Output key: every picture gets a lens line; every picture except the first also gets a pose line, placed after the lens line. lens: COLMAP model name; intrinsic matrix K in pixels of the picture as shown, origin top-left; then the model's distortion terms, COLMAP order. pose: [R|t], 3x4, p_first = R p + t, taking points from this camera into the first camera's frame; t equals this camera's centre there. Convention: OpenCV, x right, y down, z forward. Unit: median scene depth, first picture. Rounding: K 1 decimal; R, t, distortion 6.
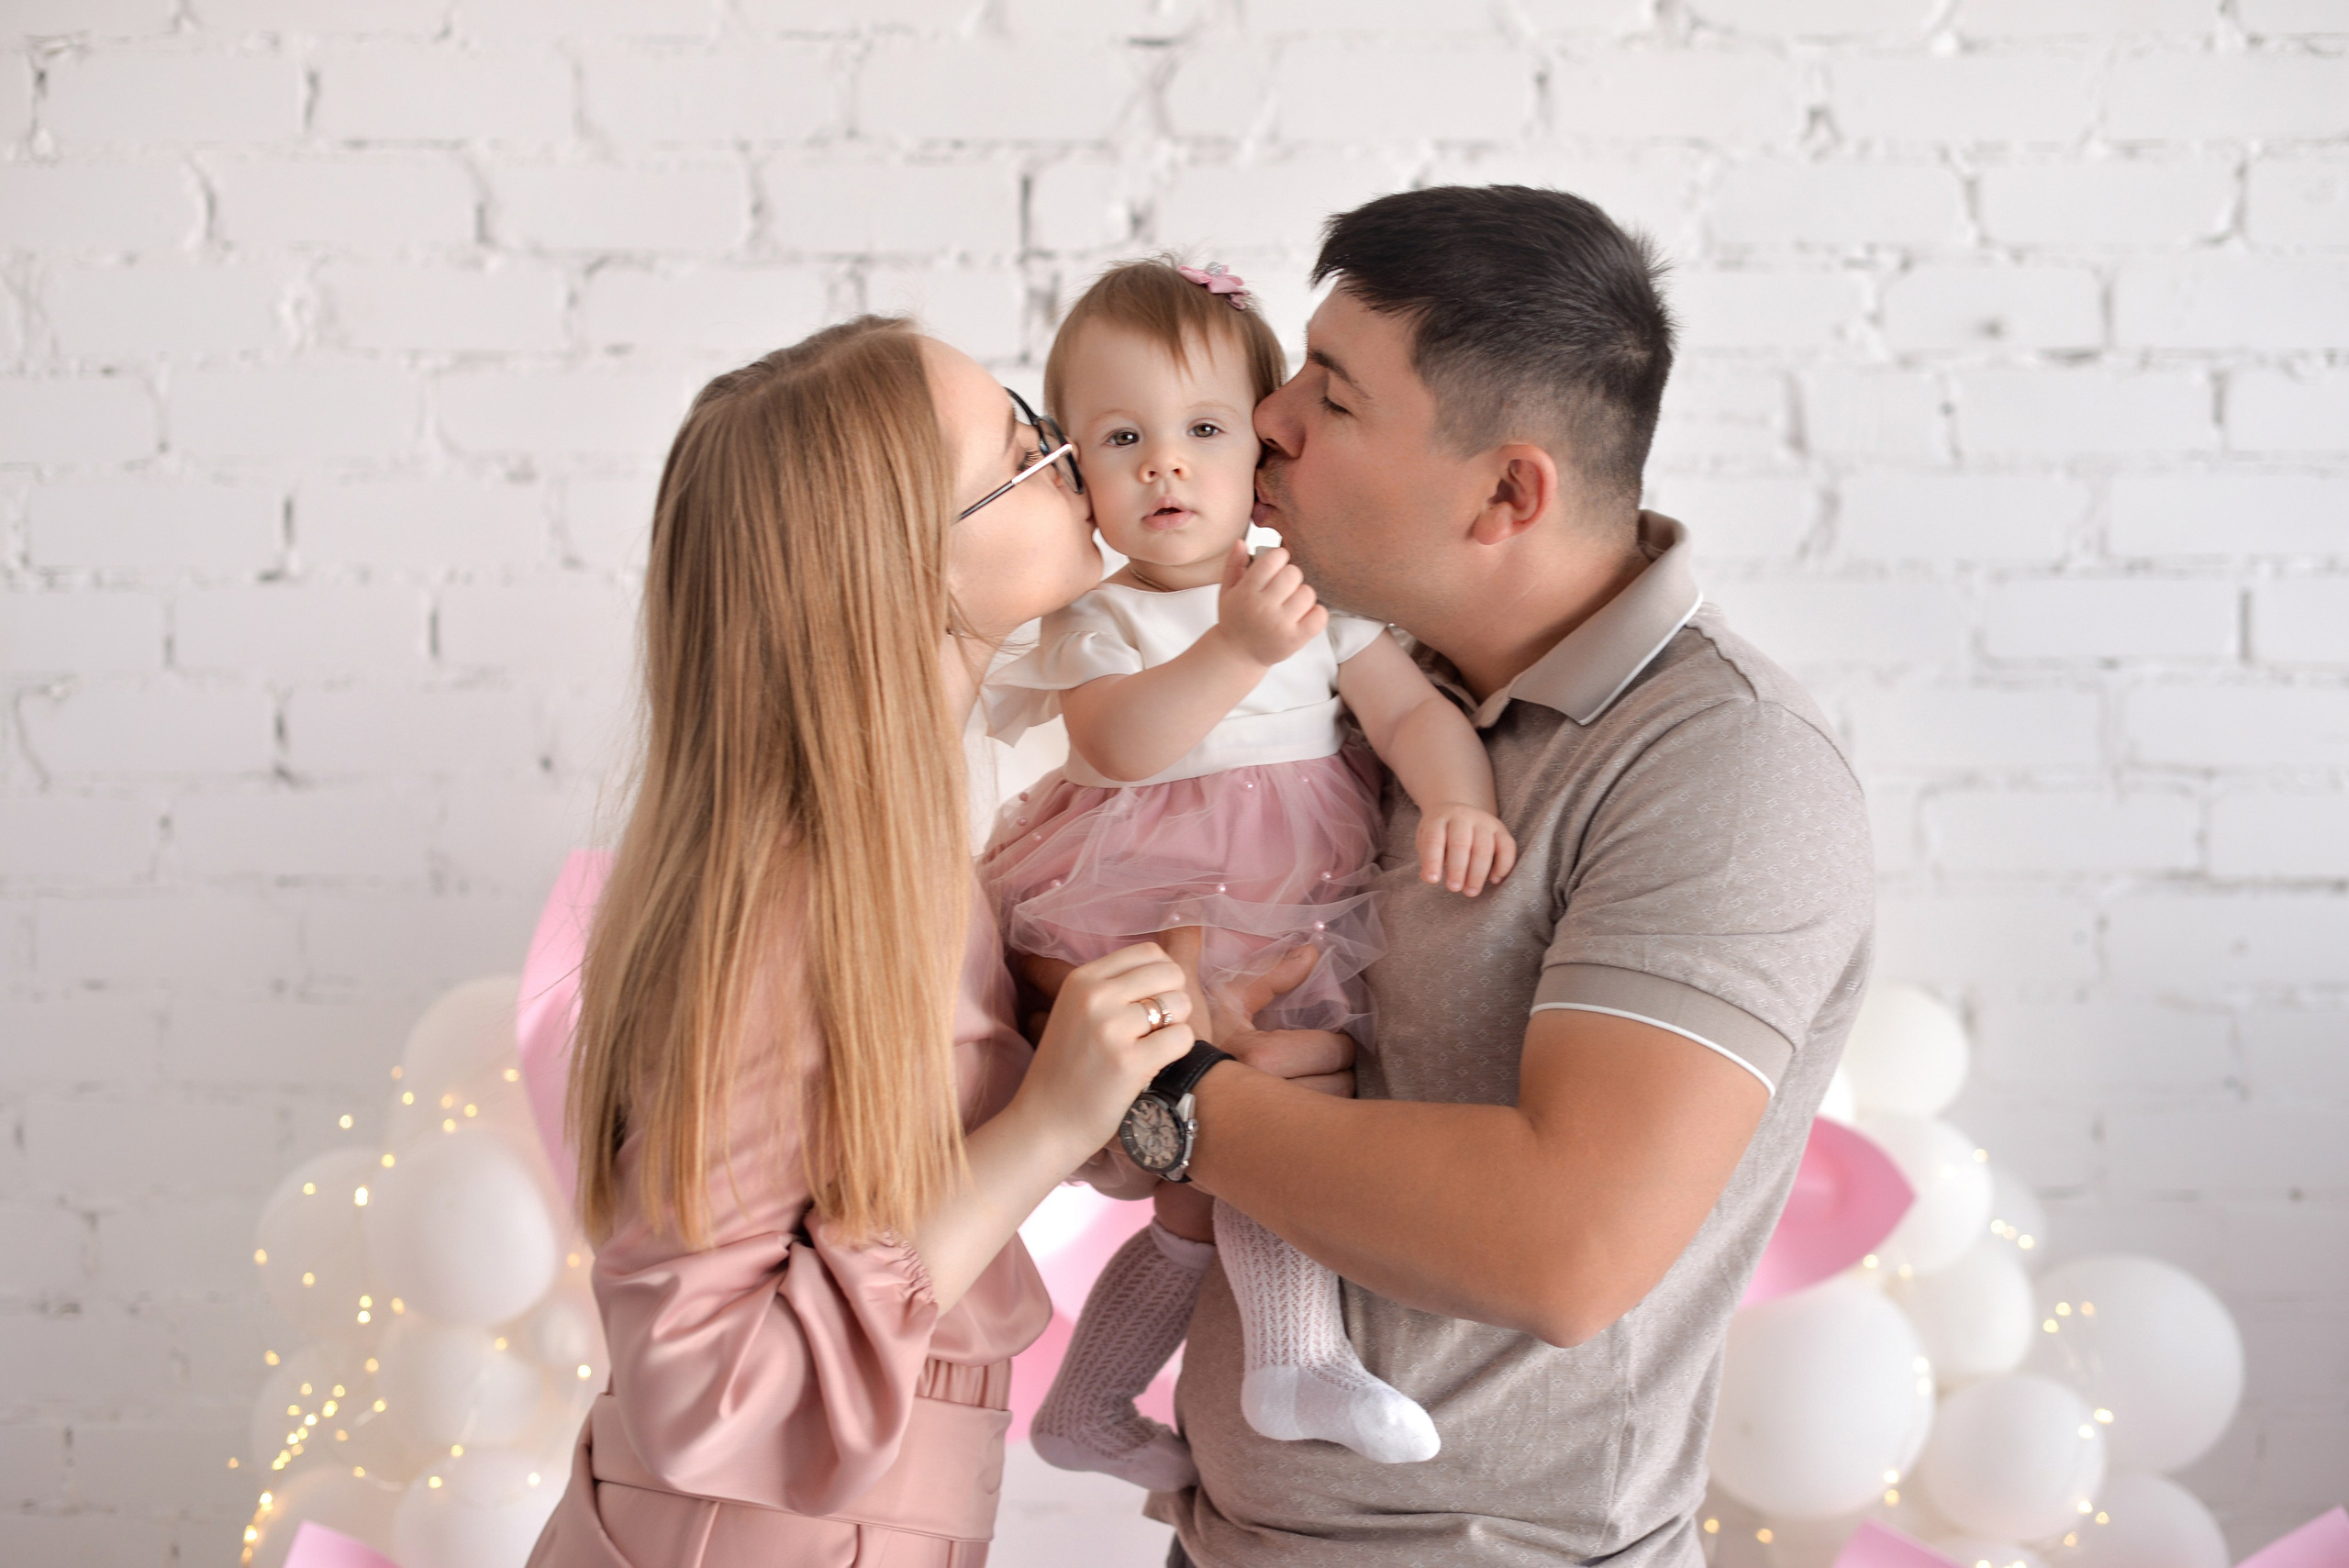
lens RADIAL K [[3524.5, 0, 1171.6], [0, 3524.5, 767.4], [0, 0, 1]] dist [-0.014821, 0.000000]
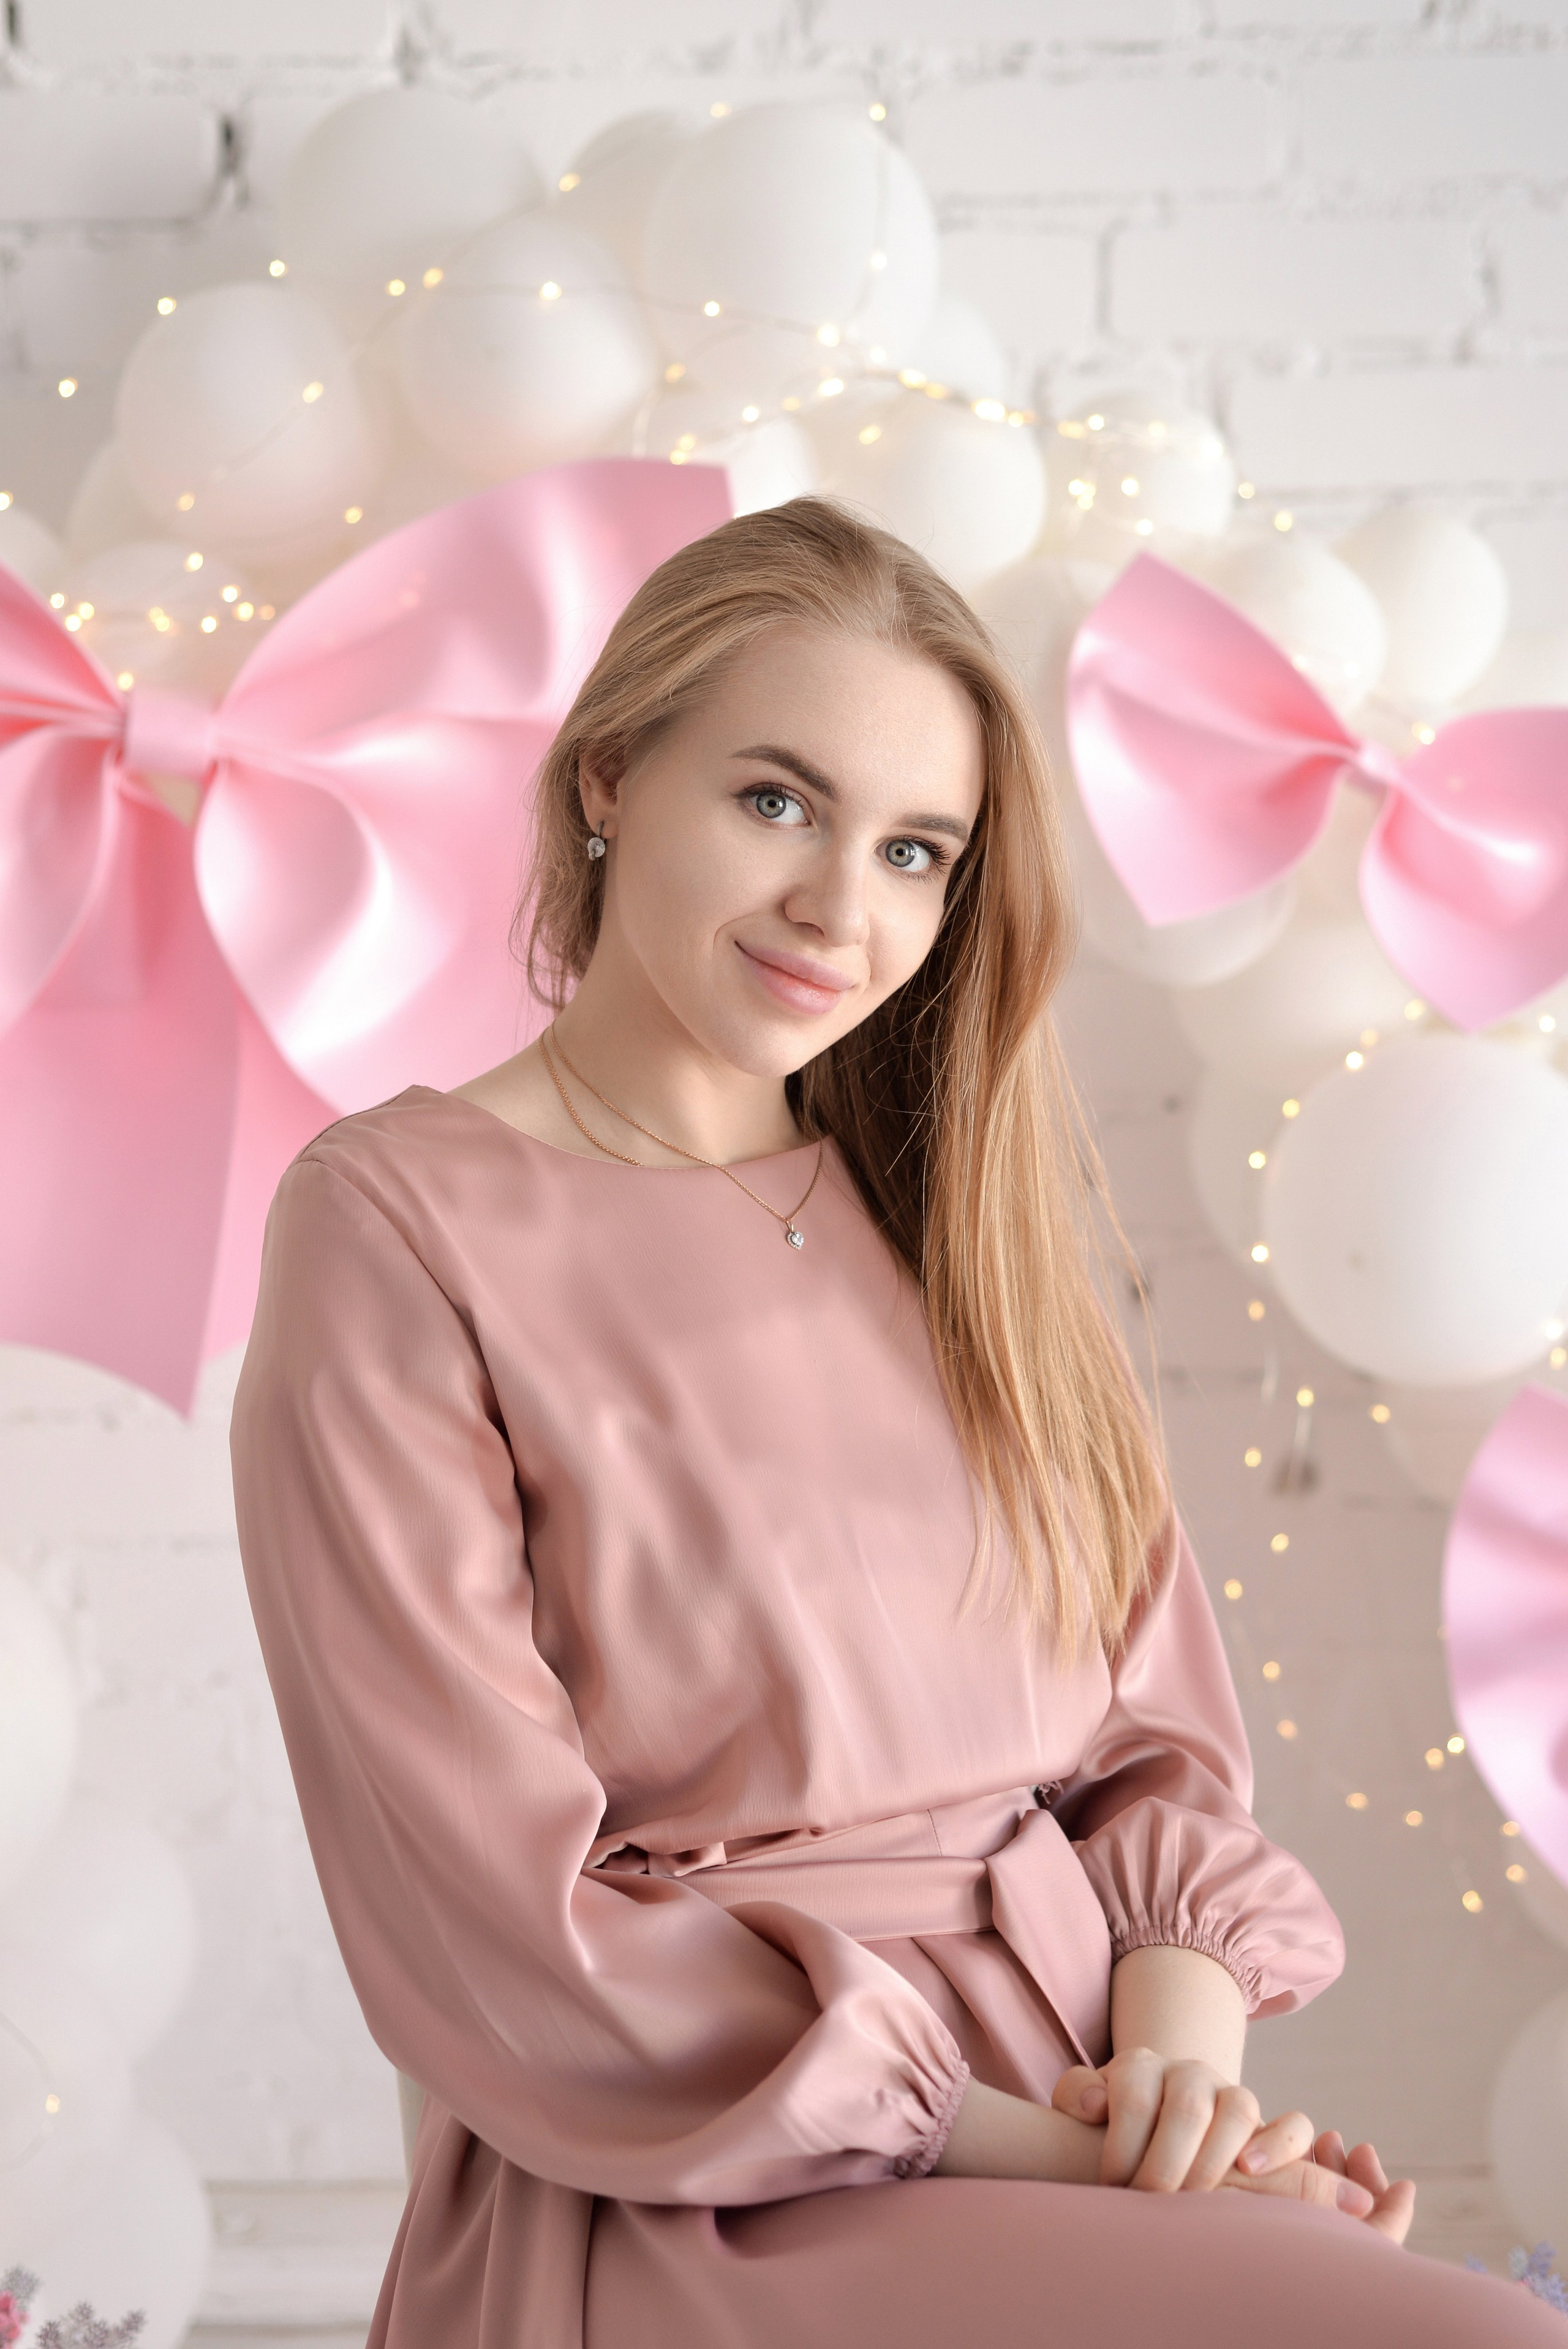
lens RADIAL K [[4065.0, 0, 751.1], [0, 4065.0, 1111.0], [0, 0, 1]] dist [-0.016077, 0.000000]
pose [[0.999526, -0.024401, 0.018794, 0.026099], [0.021655, 0.990671, 0.134545, 0.041960], [-0.021902, -0.134074, 0.990729, 0.186594]]
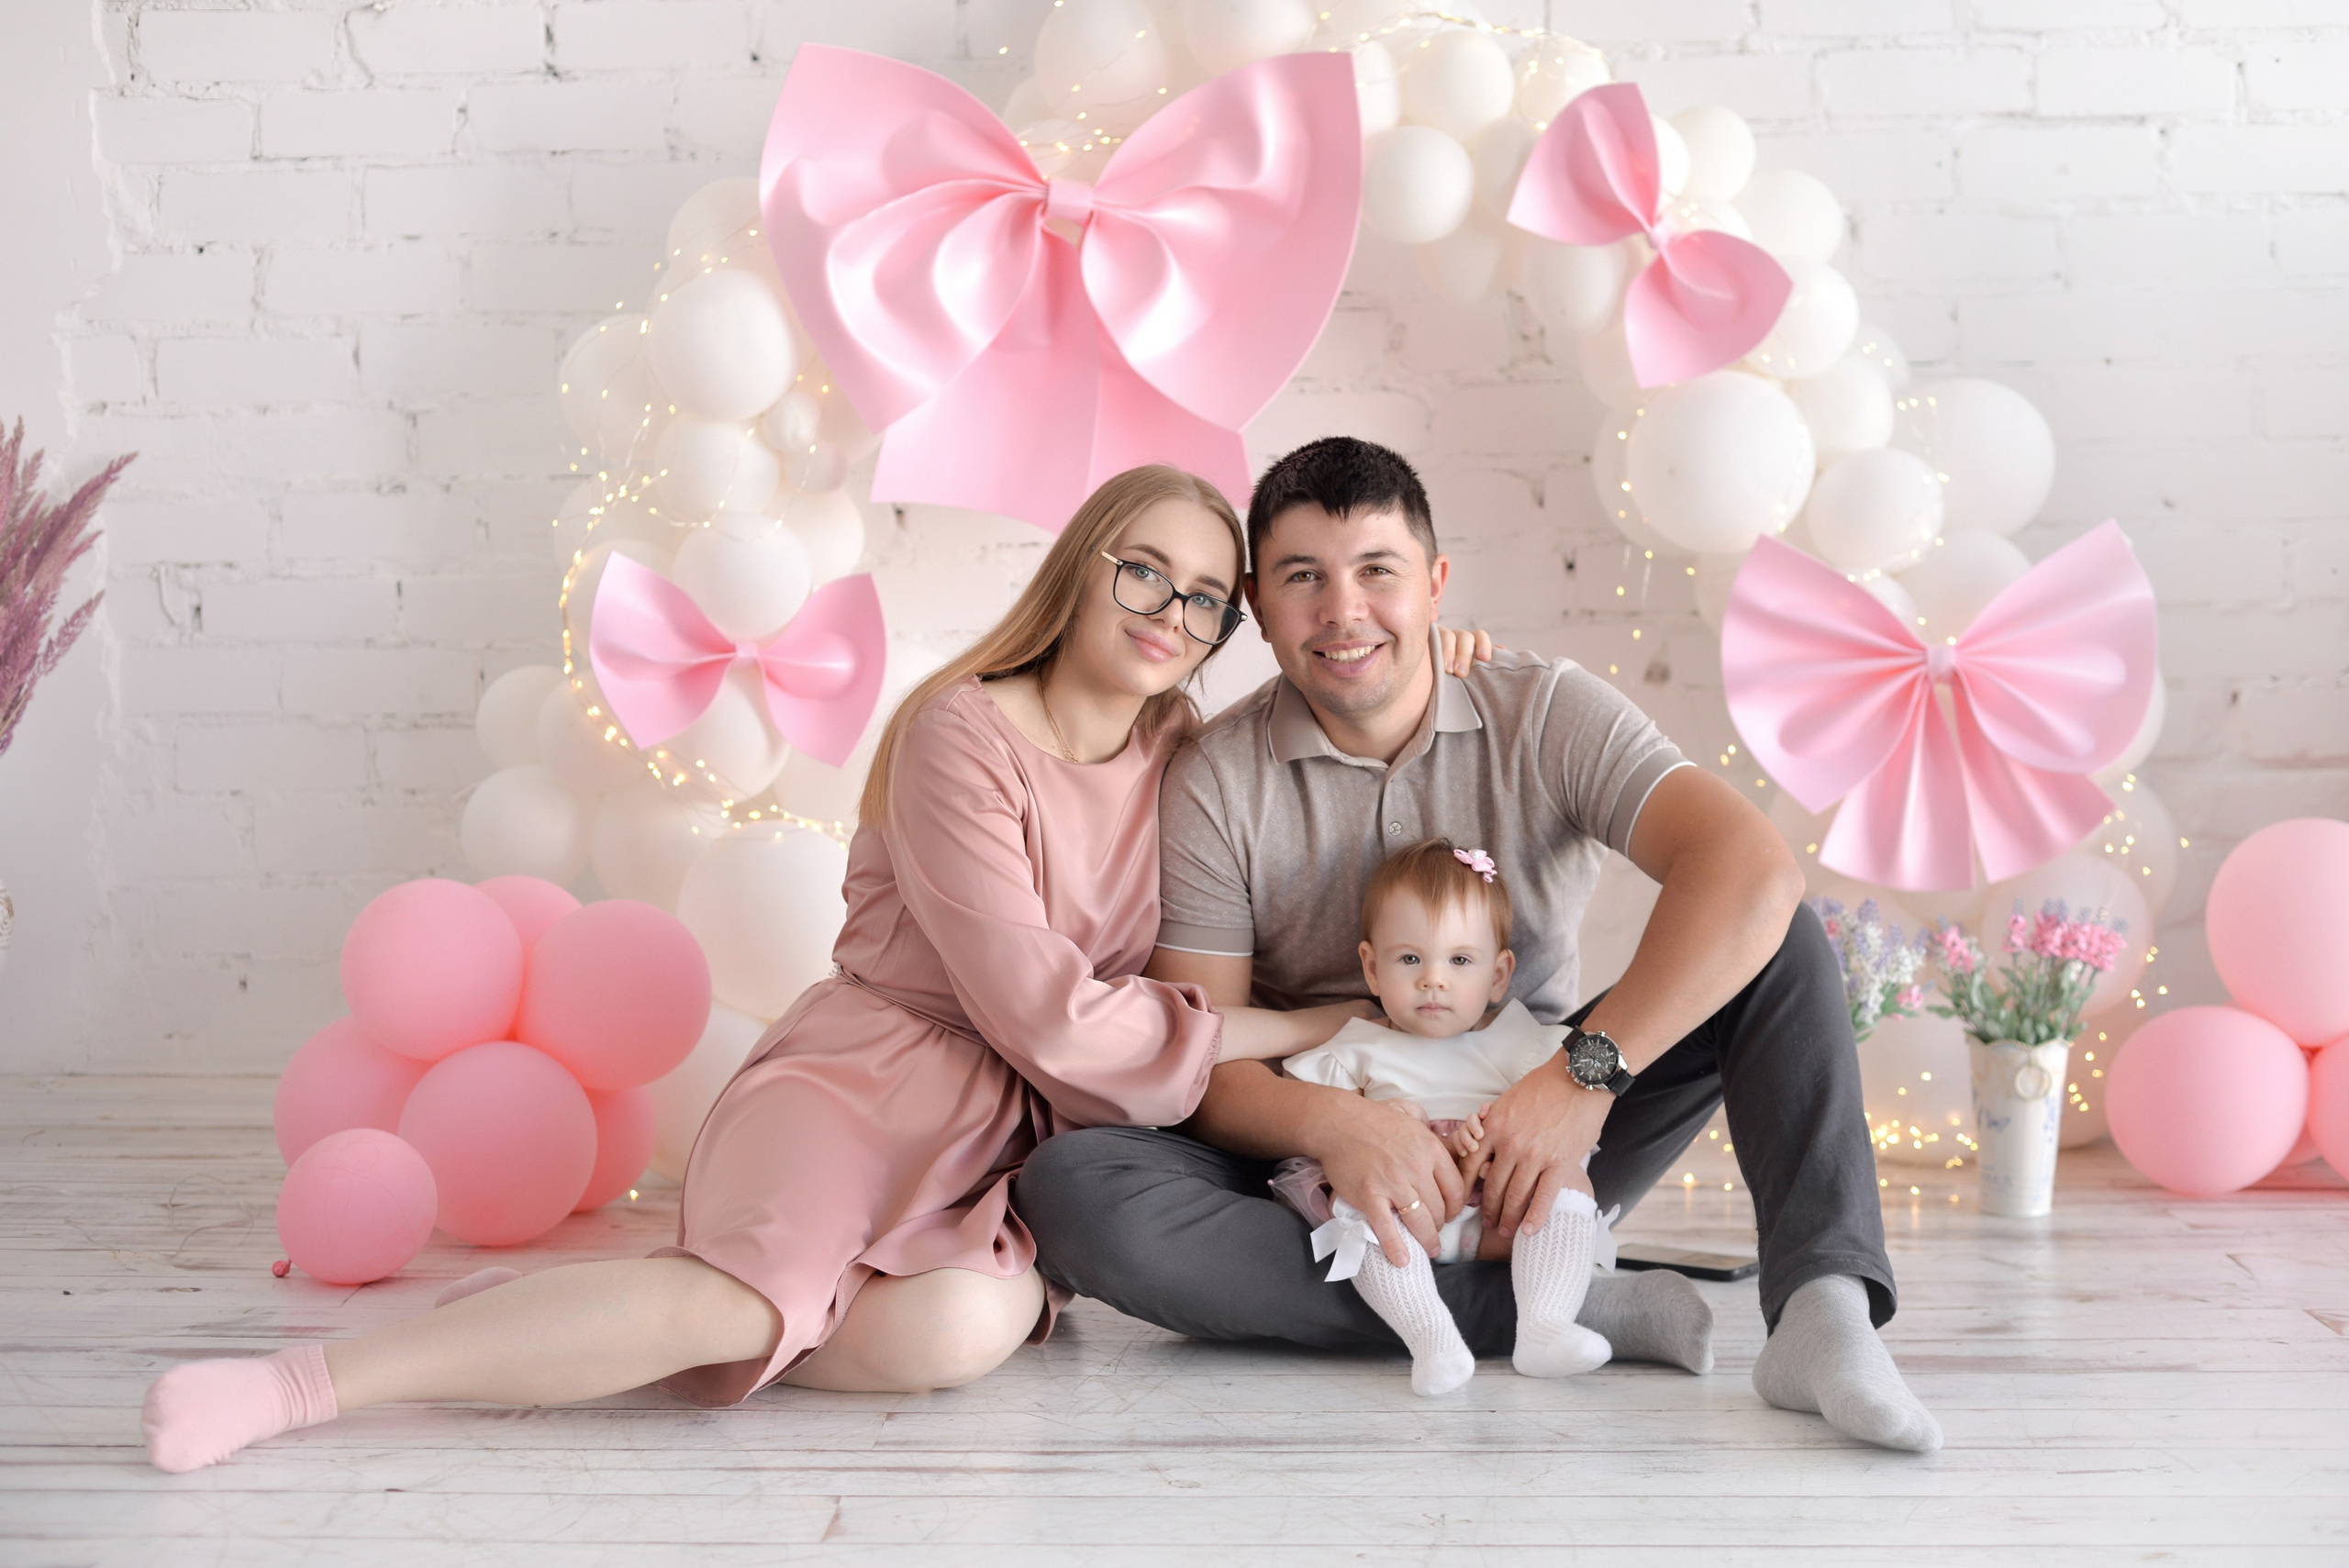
lens RADIAL K [[3524.5, 0, 1153.5], [0, 3524.5, 835.9], [0, 0, 1]] dist [-0.014821, 0.000000]
pose [[0.999733, -0.017282, -0.015344, -0.015589], [0.018099, 0.998333, 0.054805, 0.219349], [0.014372, -0.055068, 0.998379, -0.312923]]
